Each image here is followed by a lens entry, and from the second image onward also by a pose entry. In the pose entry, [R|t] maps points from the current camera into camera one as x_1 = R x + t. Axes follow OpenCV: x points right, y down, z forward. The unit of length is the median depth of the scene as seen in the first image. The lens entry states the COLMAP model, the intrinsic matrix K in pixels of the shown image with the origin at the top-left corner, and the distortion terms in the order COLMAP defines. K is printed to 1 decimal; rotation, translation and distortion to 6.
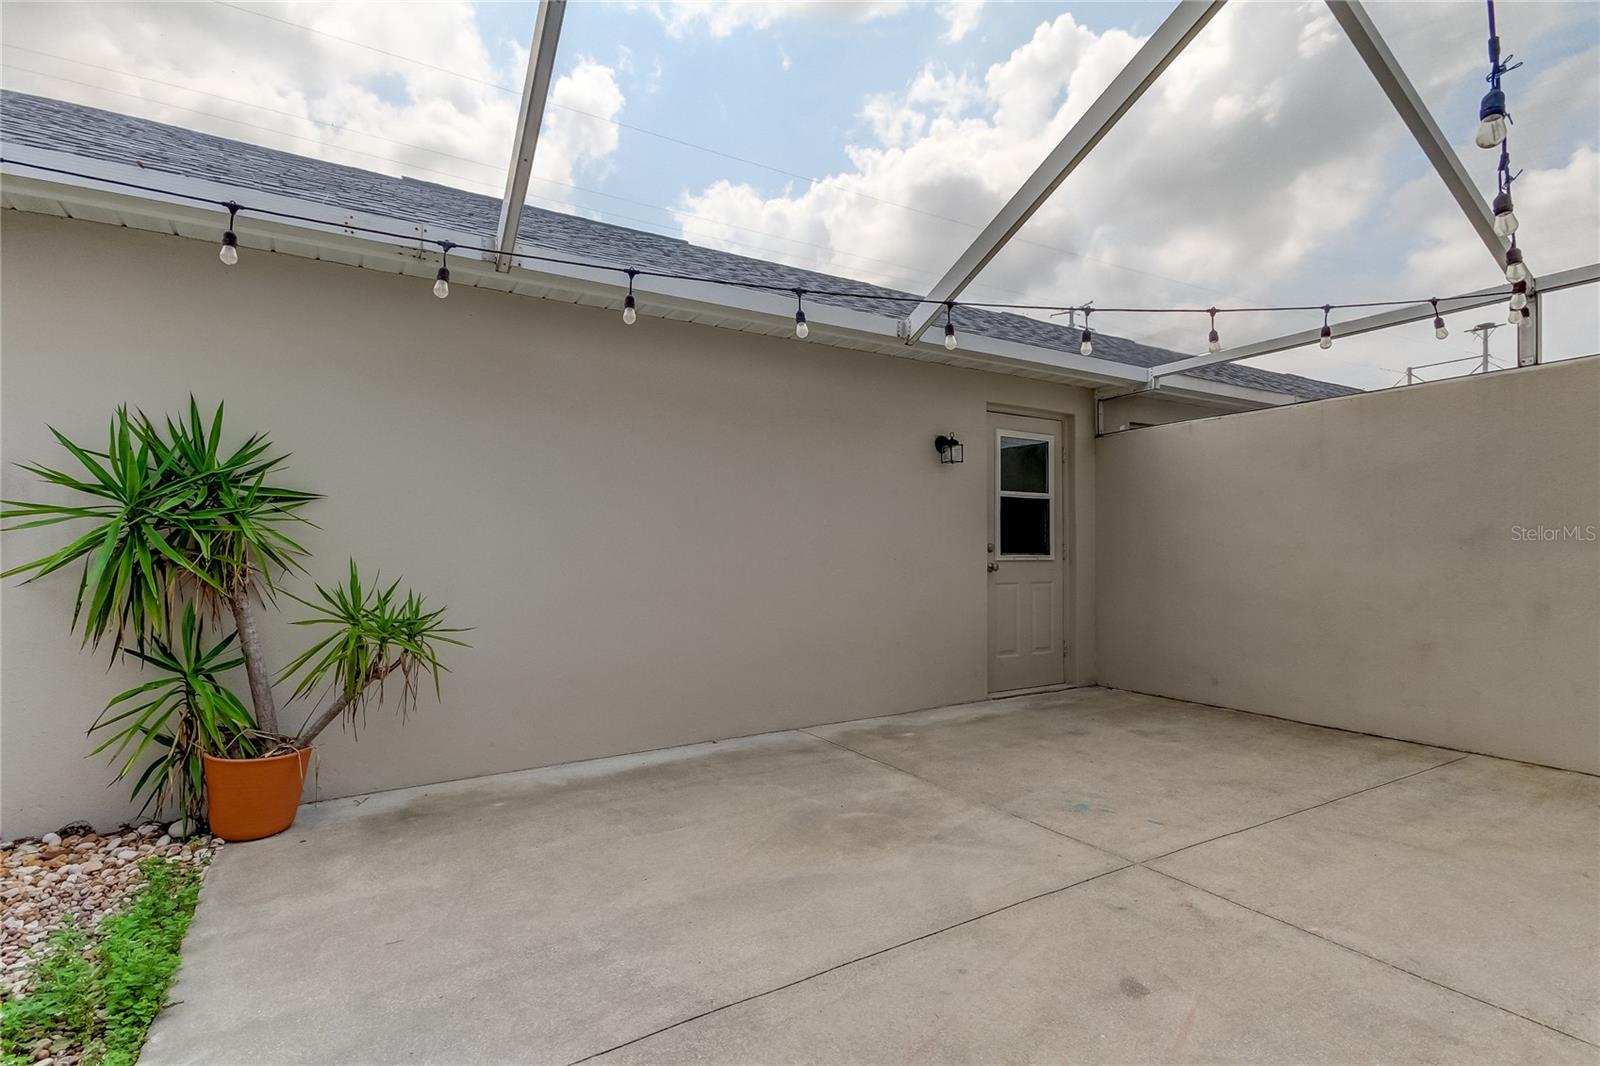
lens RADIAL K [[749.3, 0, 800.9], [0, 749.3, 547.9], [0, 0, 1]] dist [0.030085, -0.011338]
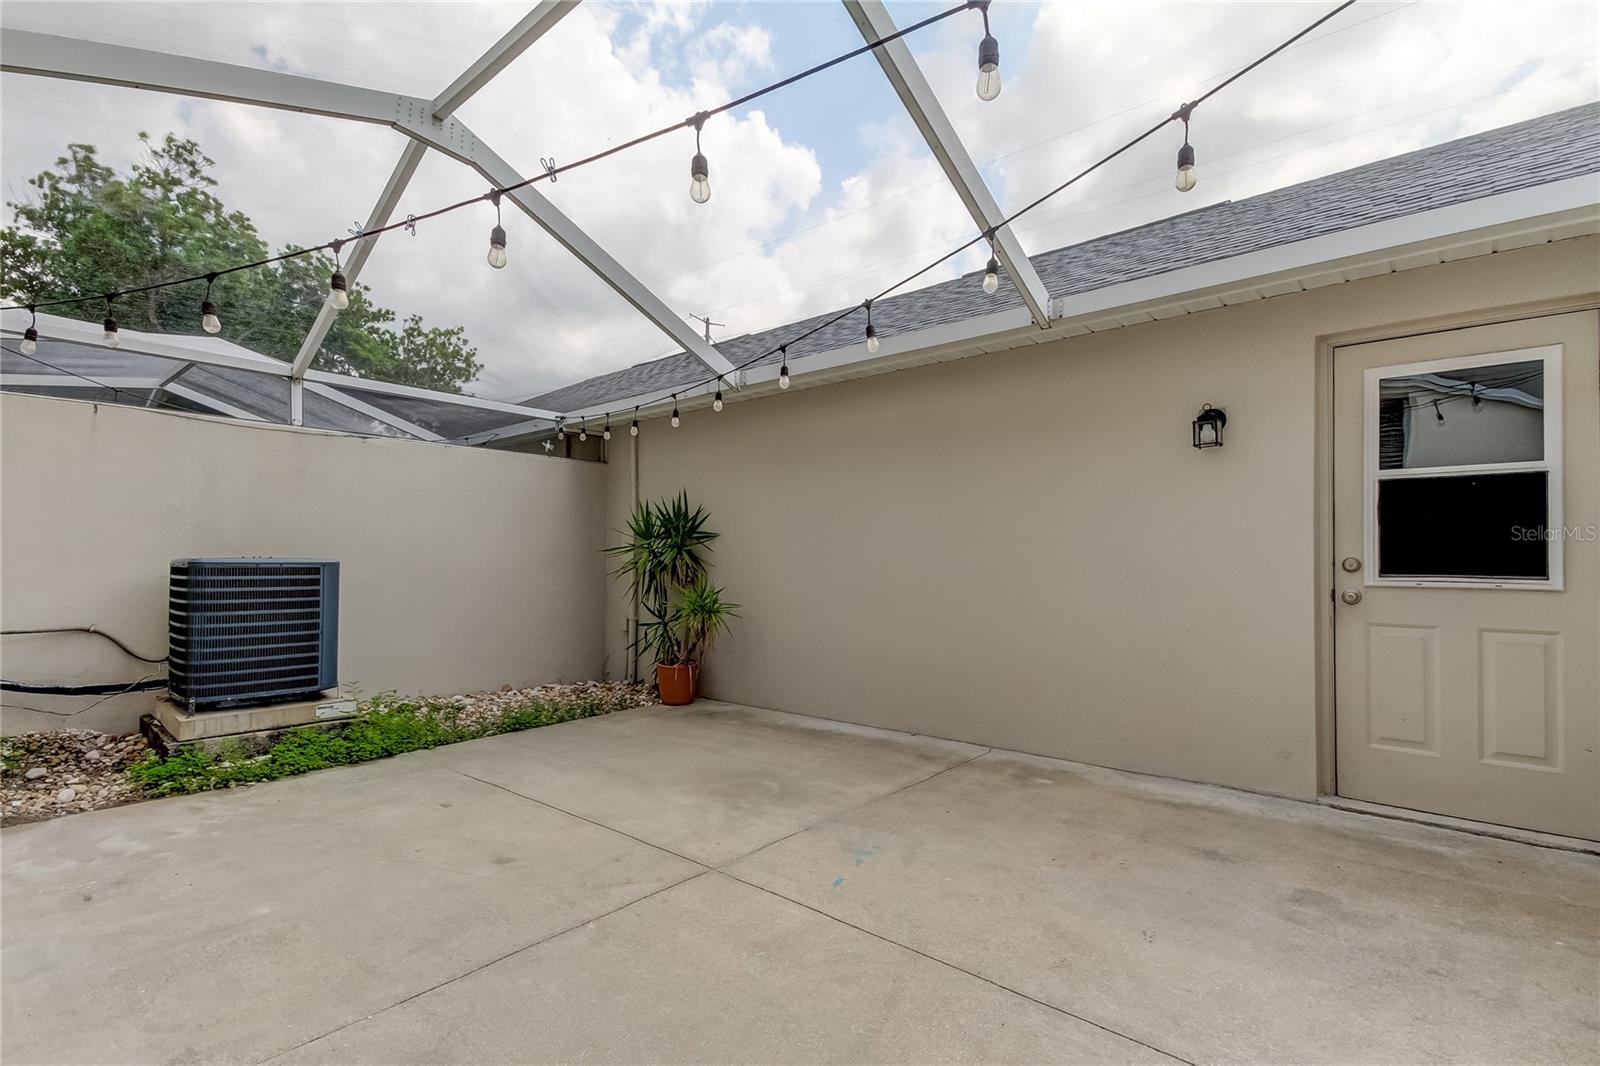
lens RADIAL K [[749.3, 0, 800.9], [0, 749.3, 547.9], [0, 0, 1]] dist [0.030085, -0.011338]
pose [[0.314900, -0.011959, -0.949049, 1.183276], [0.004772, 0.999928, -0.011017, -0.015398], [0.949113, -0.001059, 0.314934, 0.623538]]
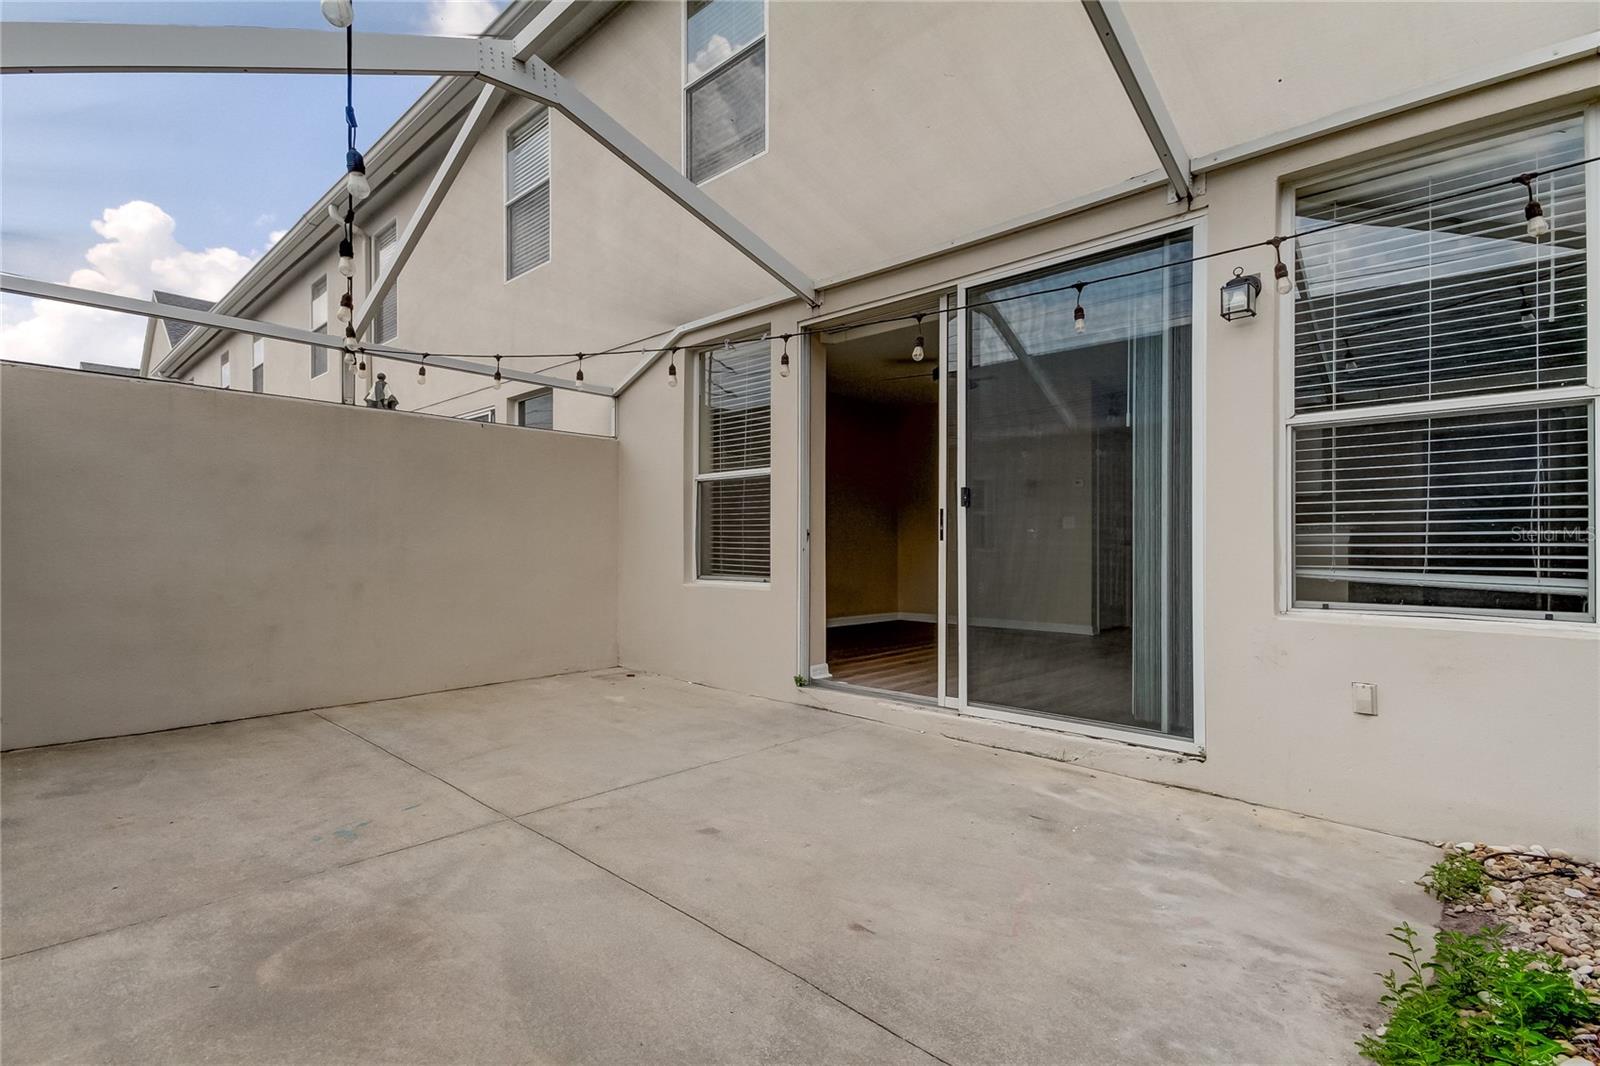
lens RADIAL K [[749.3, 0, 800.9], [0, 749.3, 547.9], [0, 0, 1]] dist [0.030085, -0.011338]
pose [[-0.285747, 0.000275, 0.958305, -0.612096], [-0.010377, 0.999940, -0.003382, 0.007100], [-0.958249, -0.010911, -0.285727, 0.722726]]
